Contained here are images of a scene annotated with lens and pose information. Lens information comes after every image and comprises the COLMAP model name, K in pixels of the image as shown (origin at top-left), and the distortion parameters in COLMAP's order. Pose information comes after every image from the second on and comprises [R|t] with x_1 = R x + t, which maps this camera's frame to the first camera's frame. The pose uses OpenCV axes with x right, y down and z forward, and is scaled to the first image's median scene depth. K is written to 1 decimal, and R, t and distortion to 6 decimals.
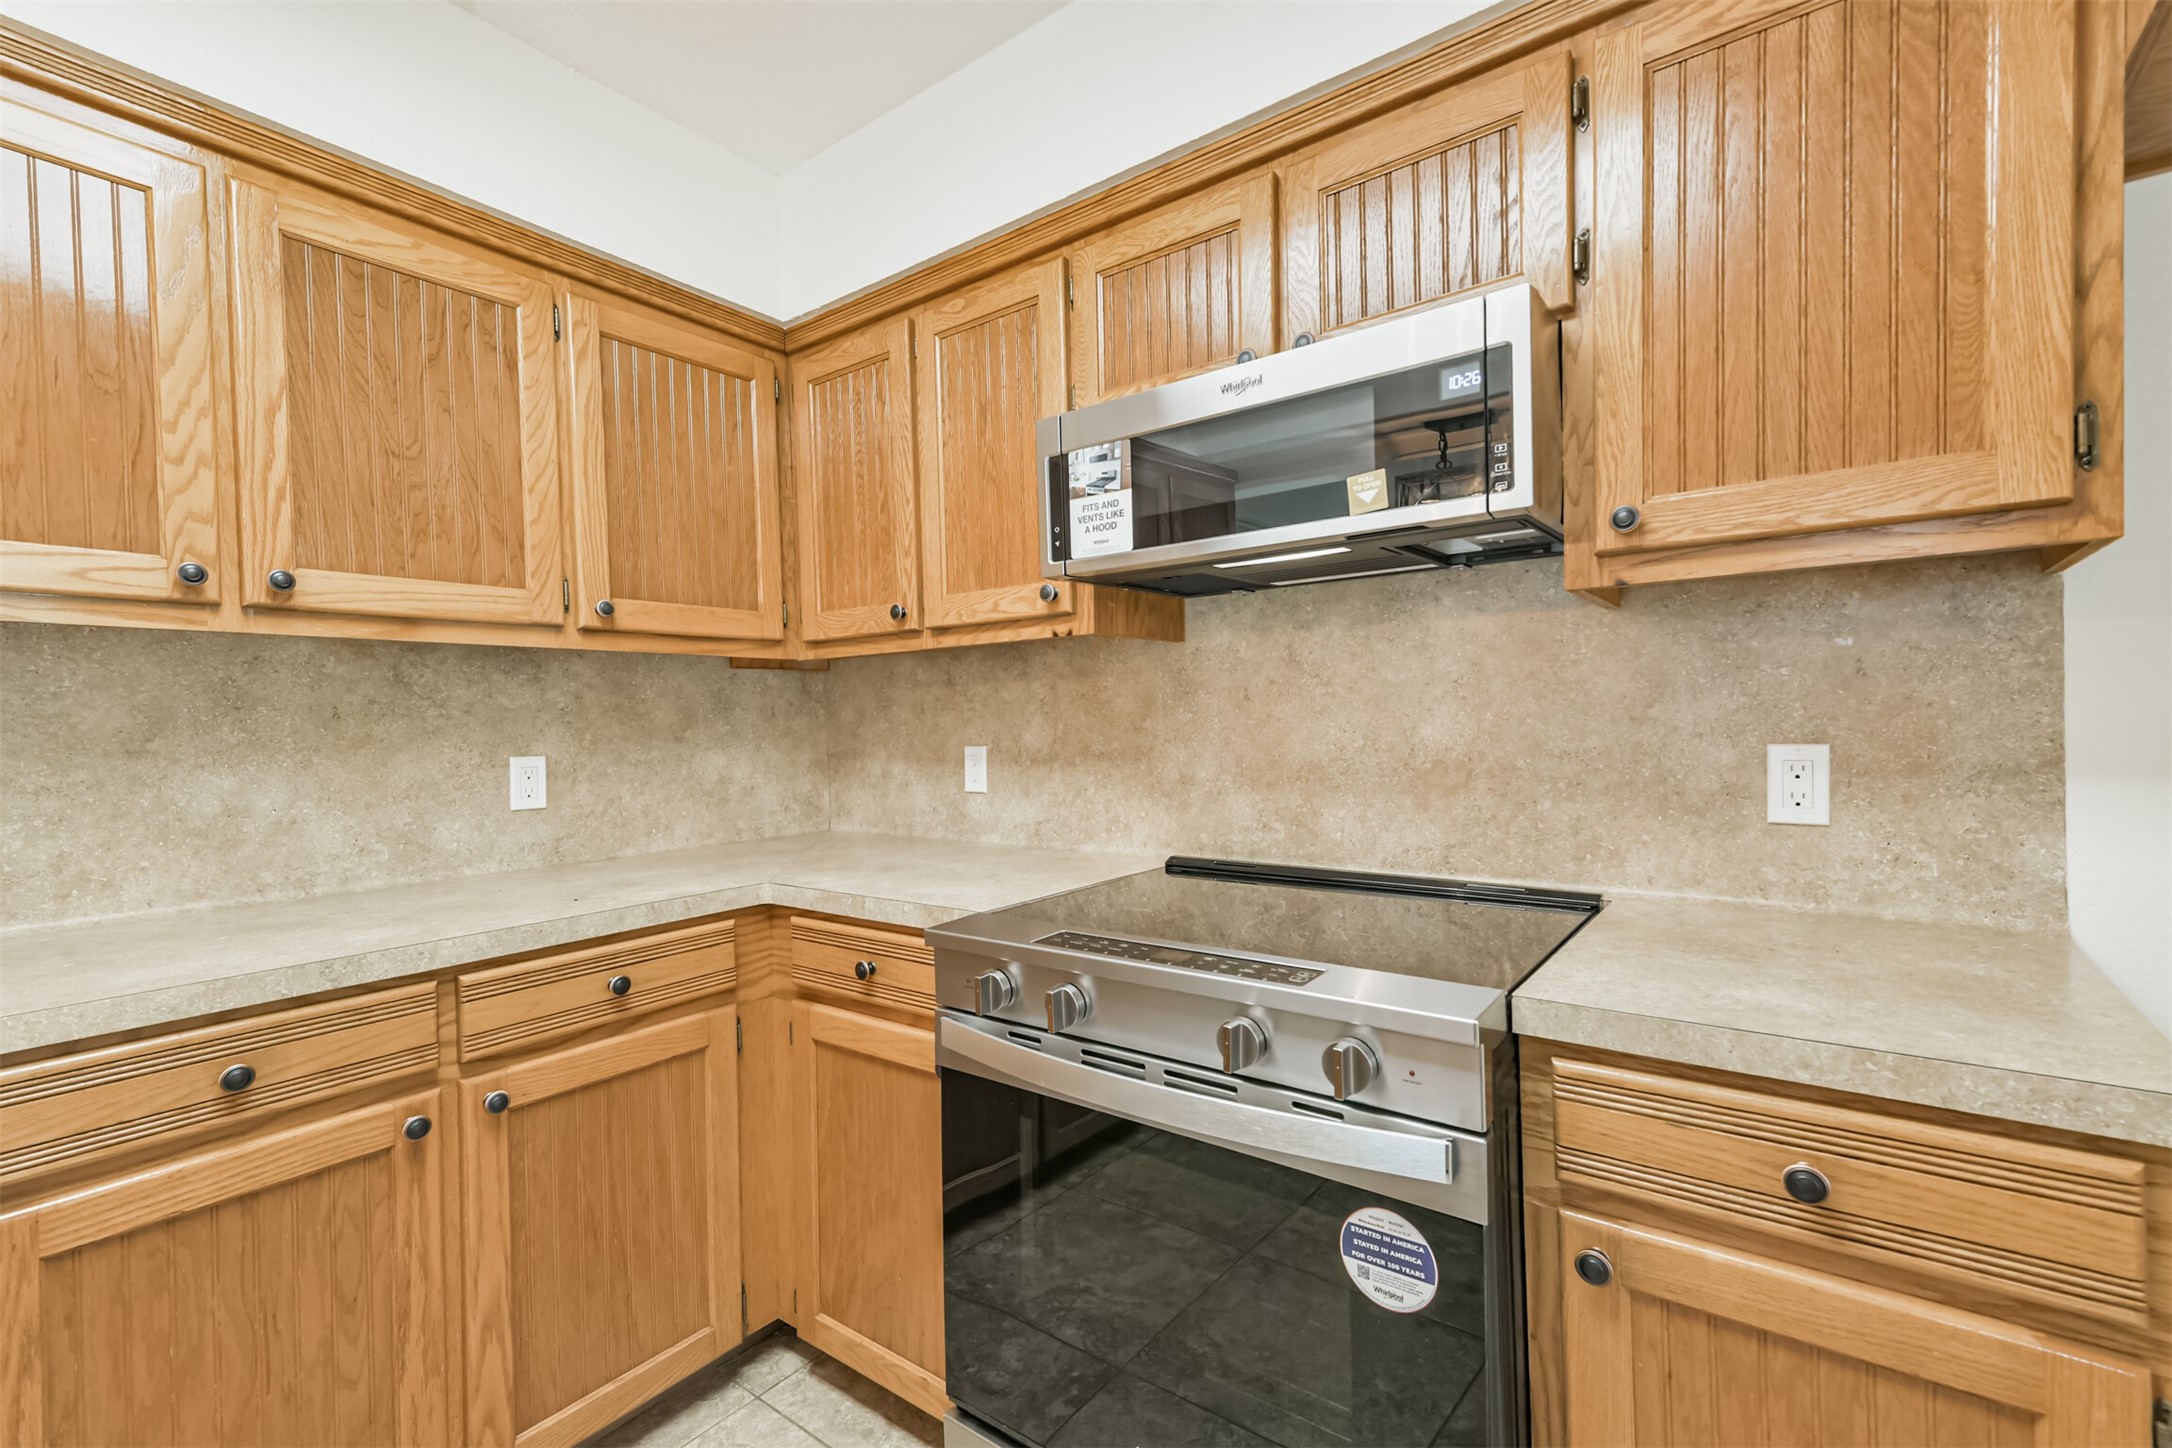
lens RADIAL K [[941.3, 0, 1086.0], [0, 941.3, 724.0], [0, 0, 1]] dist [0.028454, -0.000695]
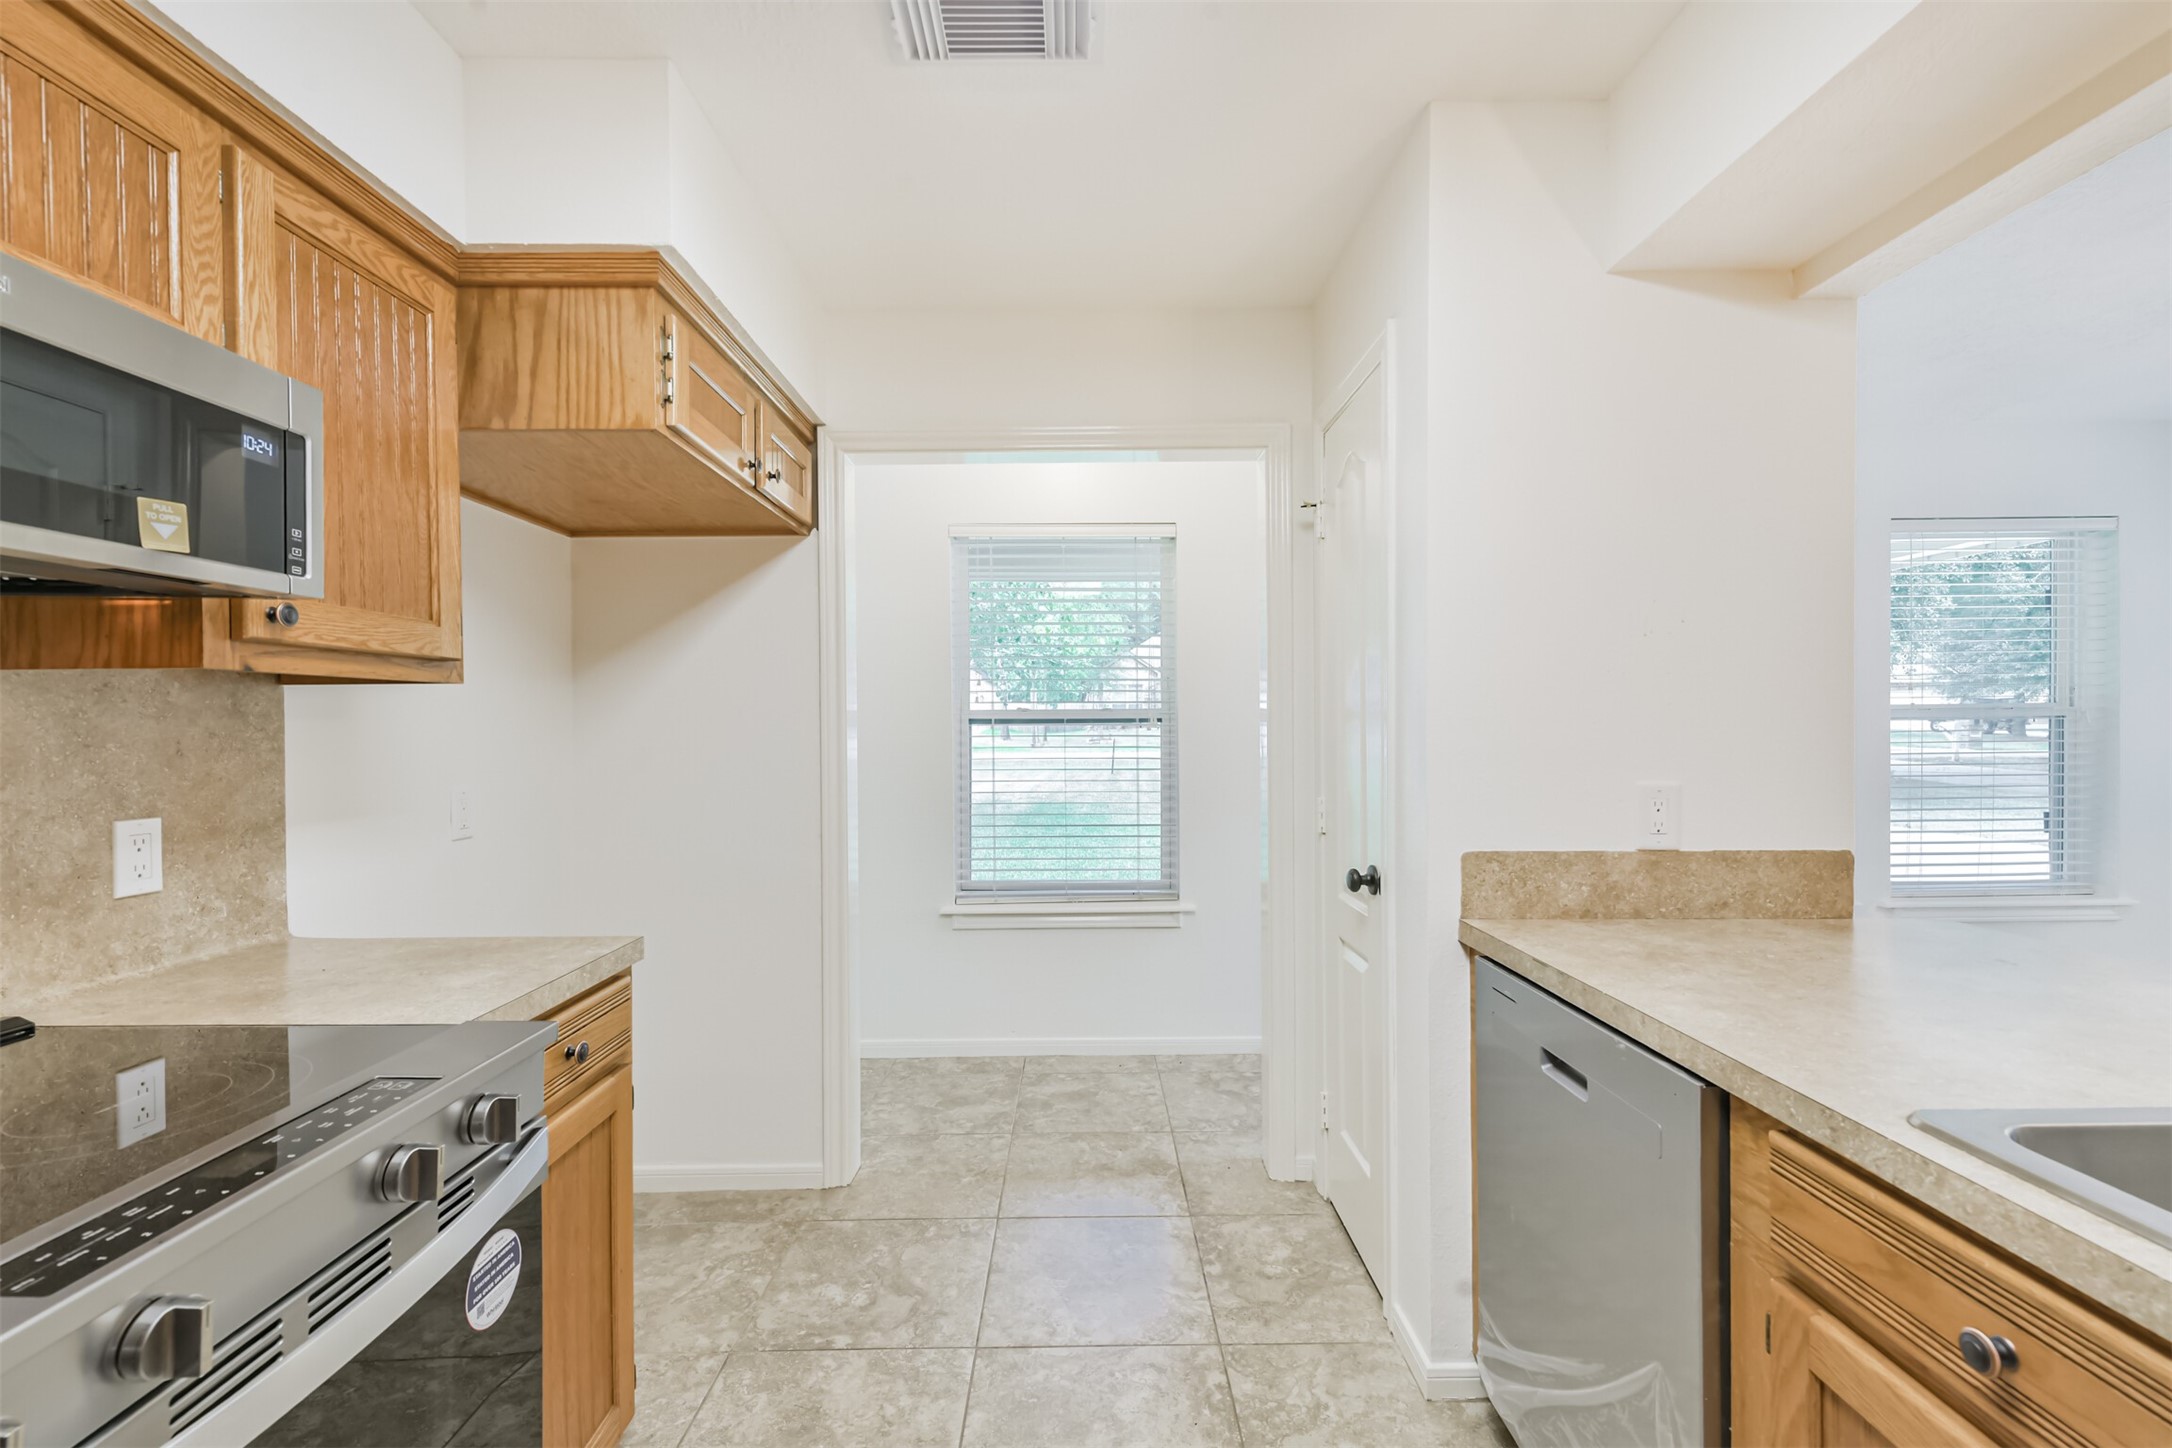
lens RADIAL K [[921.9, 0, 1086.0], [0, 921.9, 724.0], [0, 0, 1]] dist [0.000837, 0.000008]
pose [[-0.606074, 0.026105, 0.794979, -0.688458], [0.022136, 0.999628, -0.015949, -0.043743], [-0.795100, 0.007931, -0.606427, 0.755748]]
